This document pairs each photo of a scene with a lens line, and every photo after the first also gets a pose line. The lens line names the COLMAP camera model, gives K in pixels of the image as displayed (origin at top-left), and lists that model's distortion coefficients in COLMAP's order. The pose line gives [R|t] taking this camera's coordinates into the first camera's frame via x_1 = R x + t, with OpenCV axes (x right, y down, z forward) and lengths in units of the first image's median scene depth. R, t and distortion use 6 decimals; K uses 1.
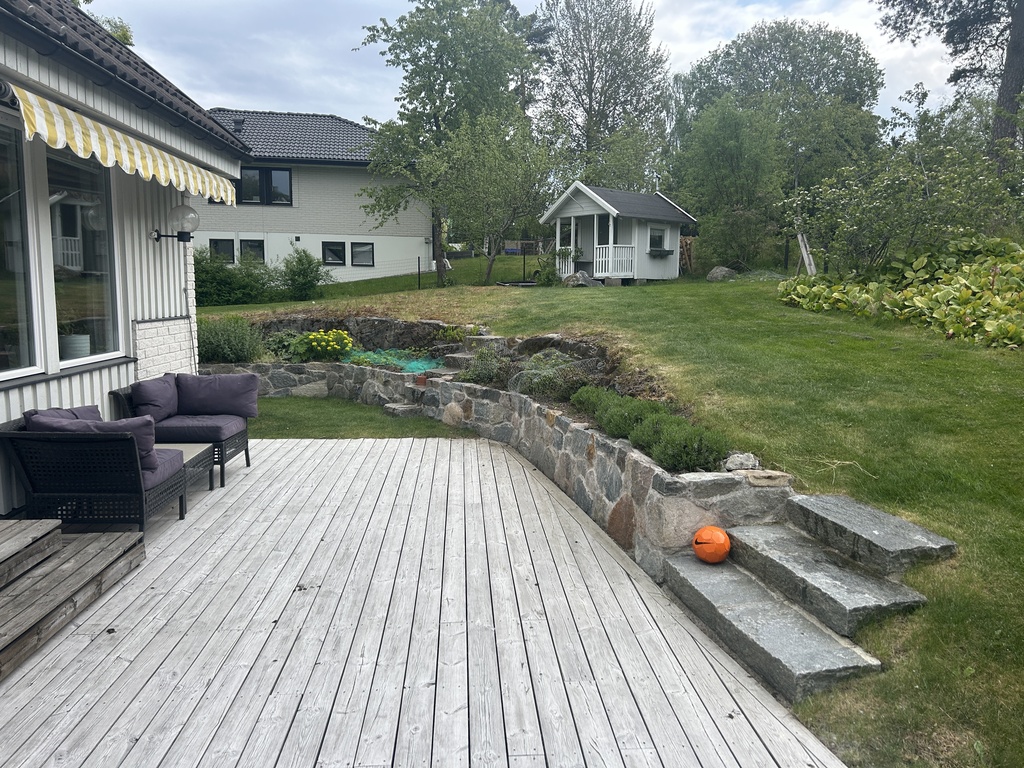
lens RADIAL K [[765.6, 0, 510.5], [0, 765.6, 382.8], [0, 0, 1]] dist [0.048892, -0.050803]
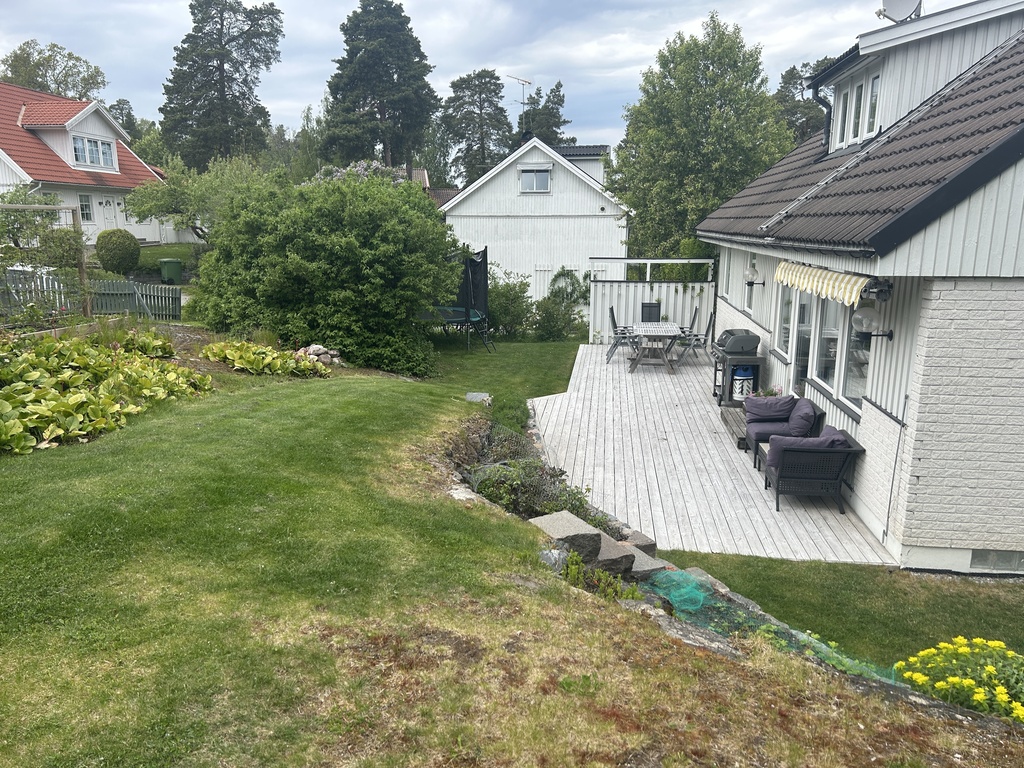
lens RADIAL K [[765.6, 0, 508.4], [0, 765.6, 388.0], [0, 0, 1]] dist [0.048892, -0.050803]
pose [[-0.981216, -0.047908, 0.186868, -0.225188], [0.016700, 0.943941, 0.329692, -0.822707], [-0.192187, 0.326620, -0.925410, 3.589335]]
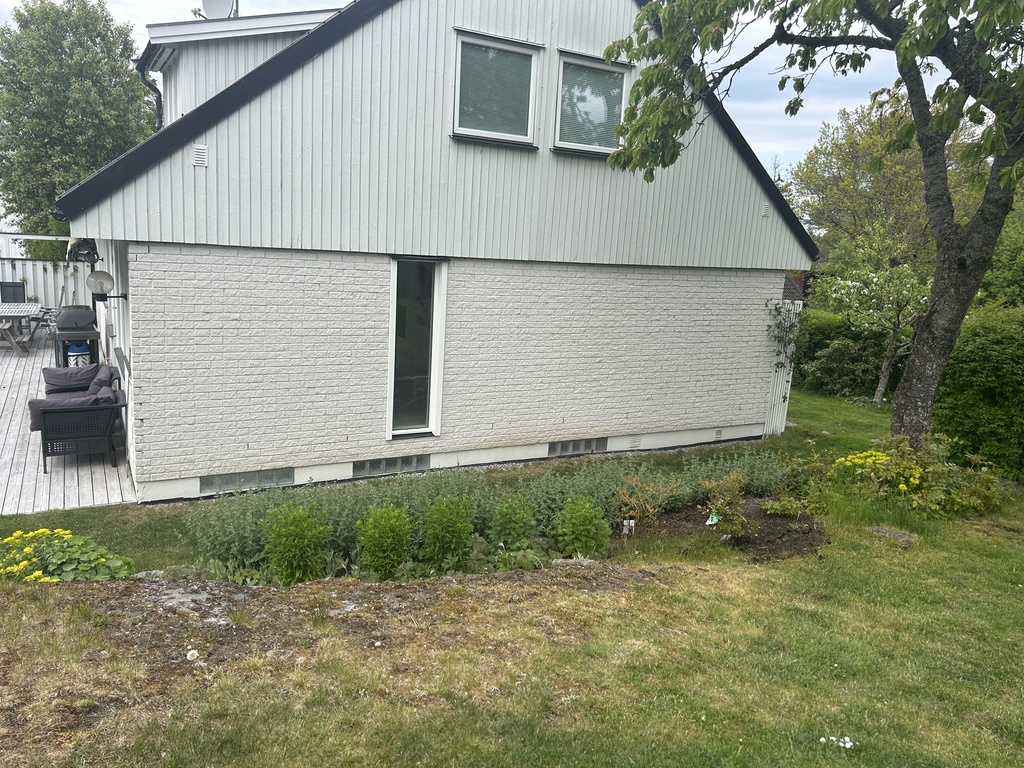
lens RADIAL K [[765.6, 0, 515.6], [0, 765.6, 381.3], [0, 0, 1]] dist [0.048892, -0.050803]
pose [[-0.897617, 0.021373, -0.440258, -0.786519], [-0.121551, 0.948092, 0.293850, -0.829089], [0.423686, 0.317278, -0.848425, 3.892875]]
